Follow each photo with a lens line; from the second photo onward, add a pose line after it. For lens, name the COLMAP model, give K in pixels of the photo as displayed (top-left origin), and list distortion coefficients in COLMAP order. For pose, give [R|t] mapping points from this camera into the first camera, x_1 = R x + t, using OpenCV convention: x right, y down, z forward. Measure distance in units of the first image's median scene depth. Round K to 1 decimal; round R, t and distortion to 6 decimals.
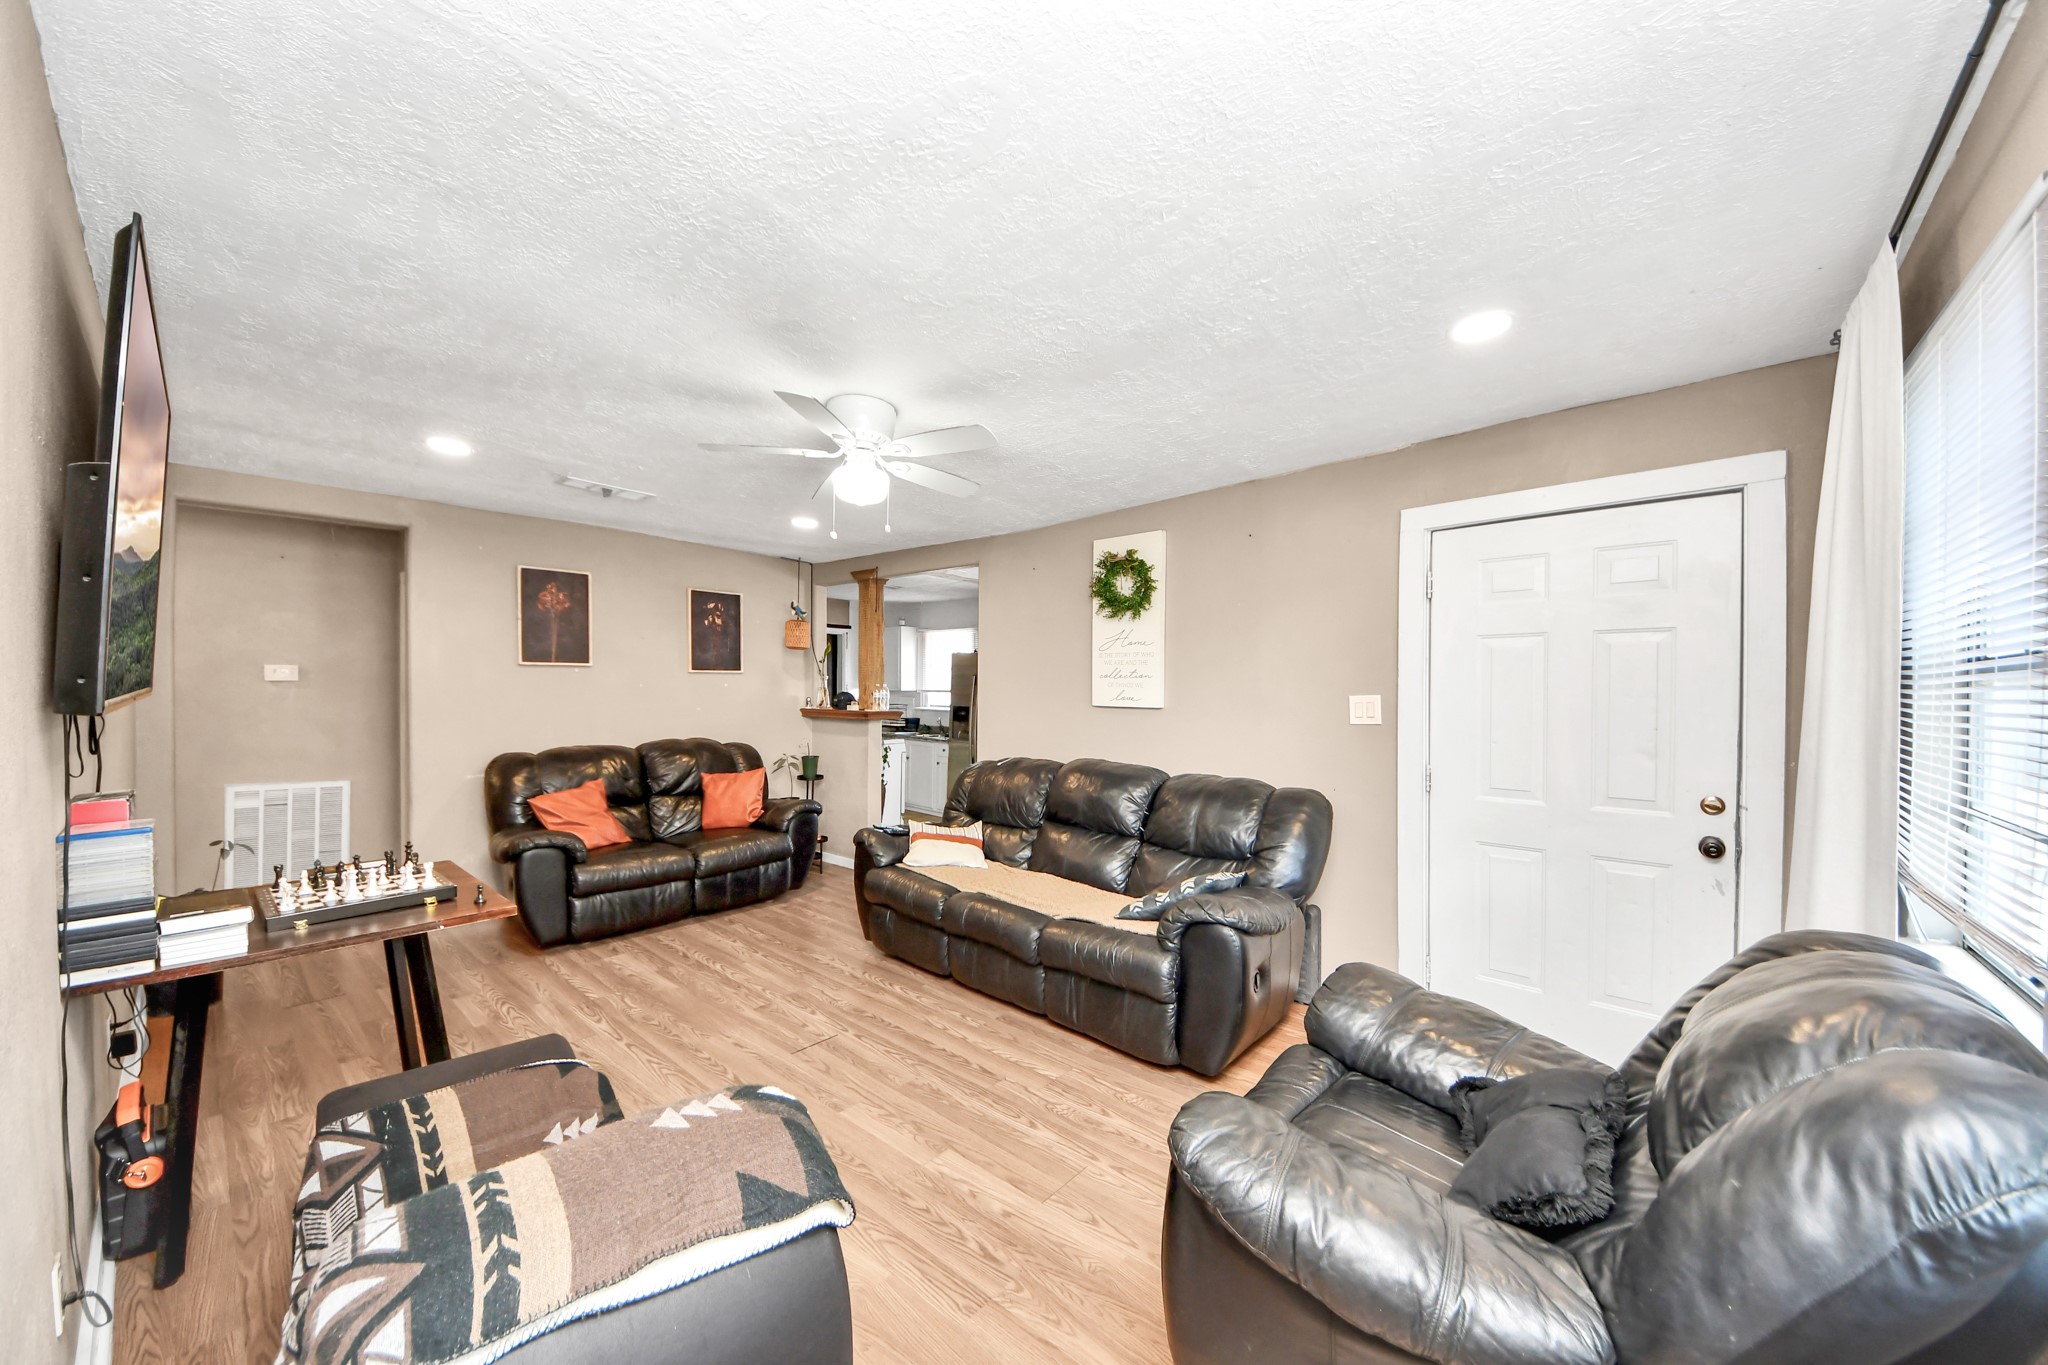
lens RADIAL K [[760.6, 0, 1007.9], [0, 760.6, 706.0], [0, 0, 1]] dist [0.021269, -0.011262]
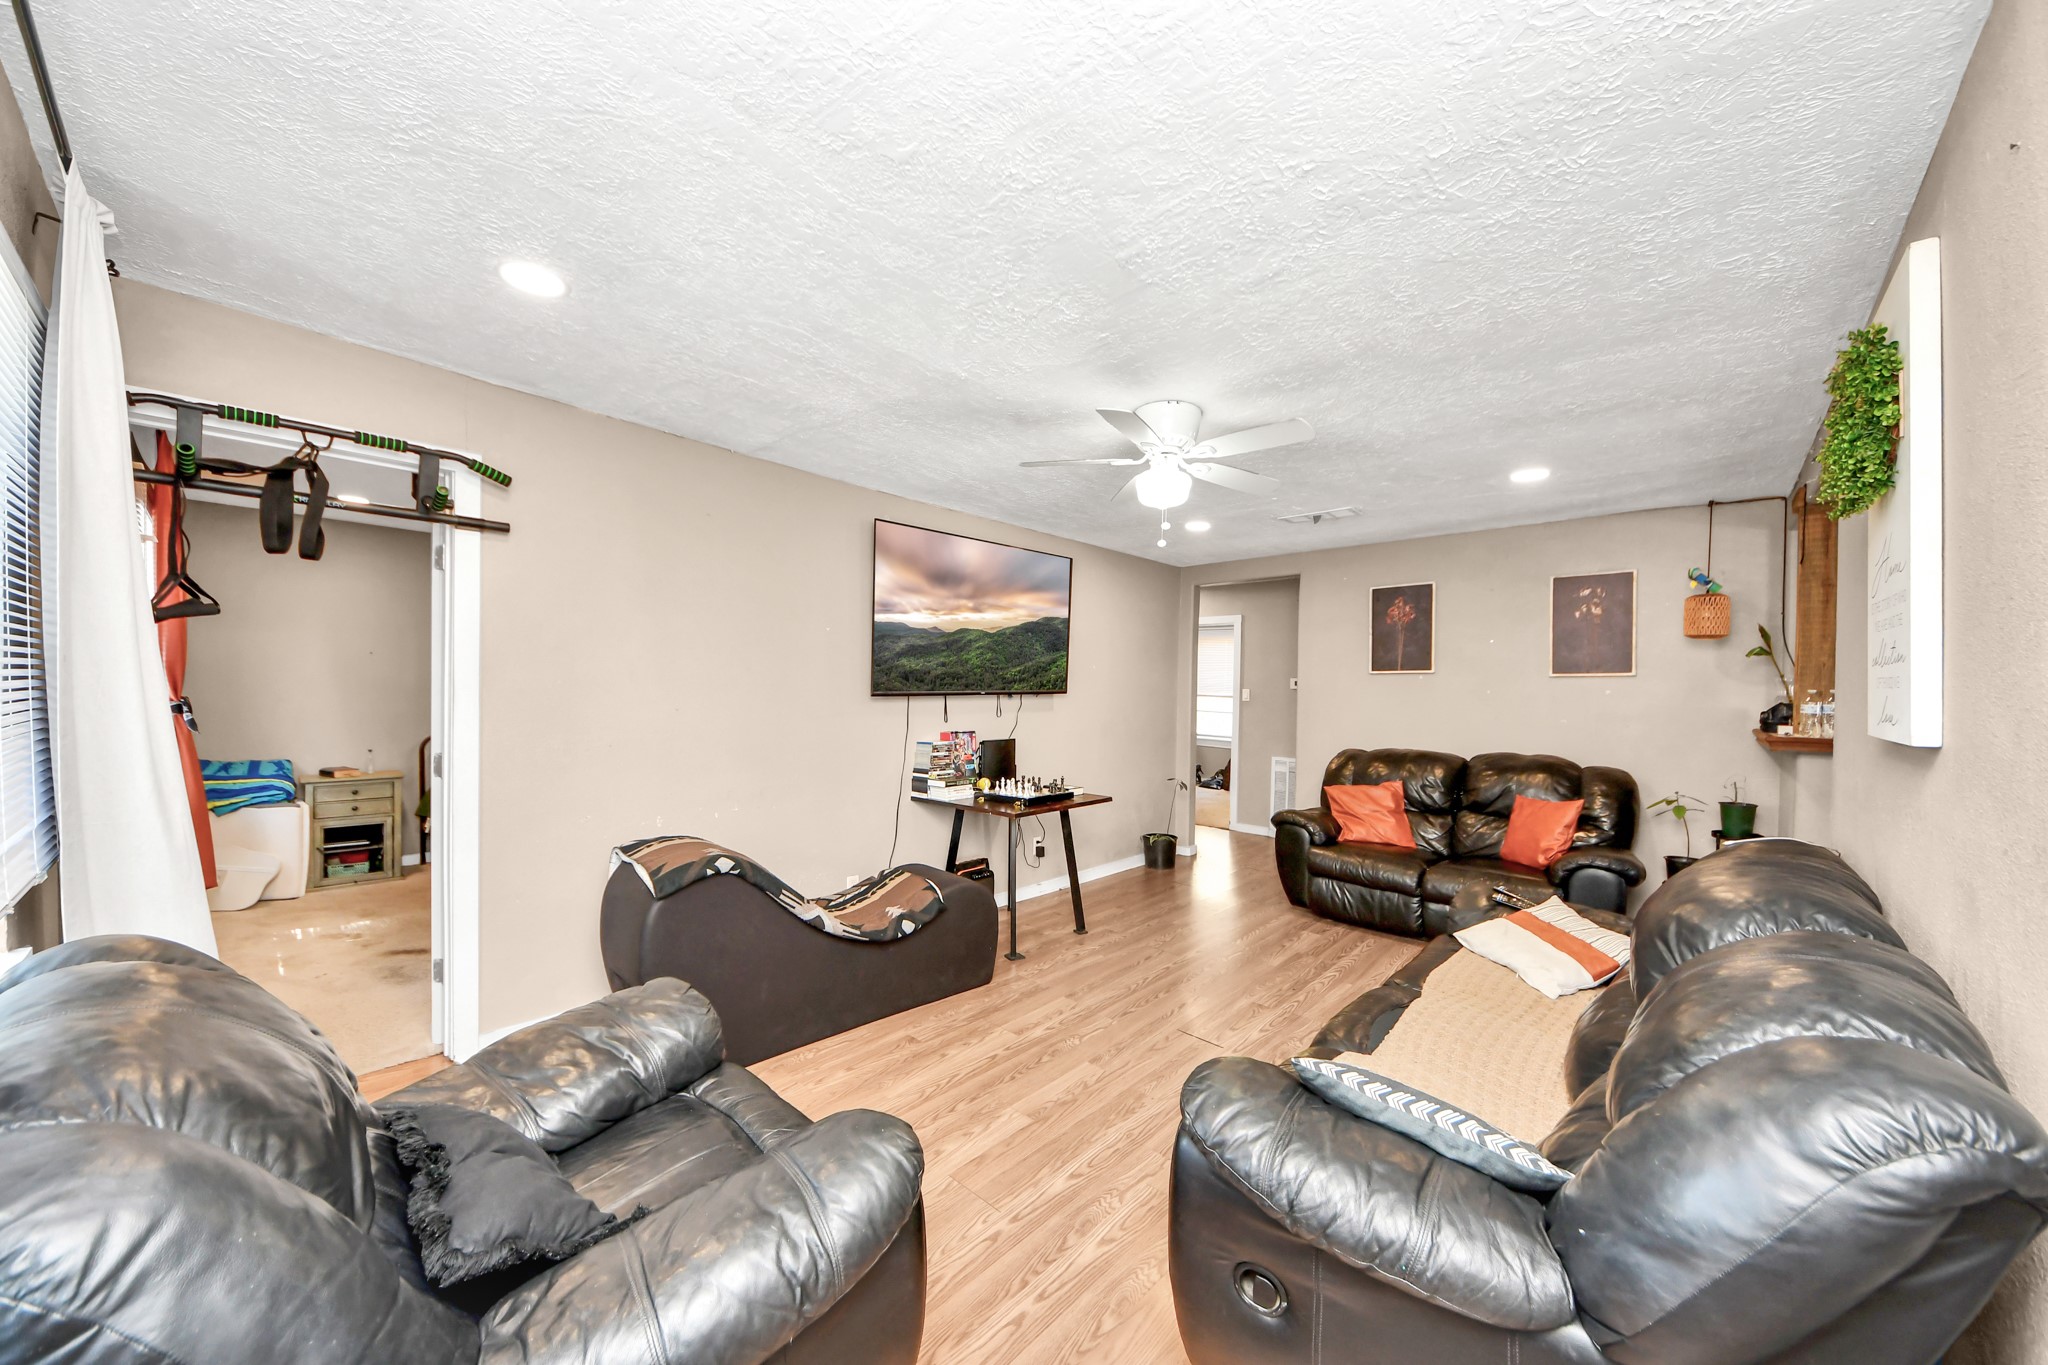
lens RADIAL K [[727.5, 0, 1014.8], [0, 727.5, 698.1], [0, 0, 1]] dist [0.001409, -0.009696]
pose [[-0.053064, 0.002278, -0.998588, 0.474625], [-0.035199, 0.999372, 0.004150, -0.002890], [0.997971, 0.035370, -0.052951, 0.518341]]
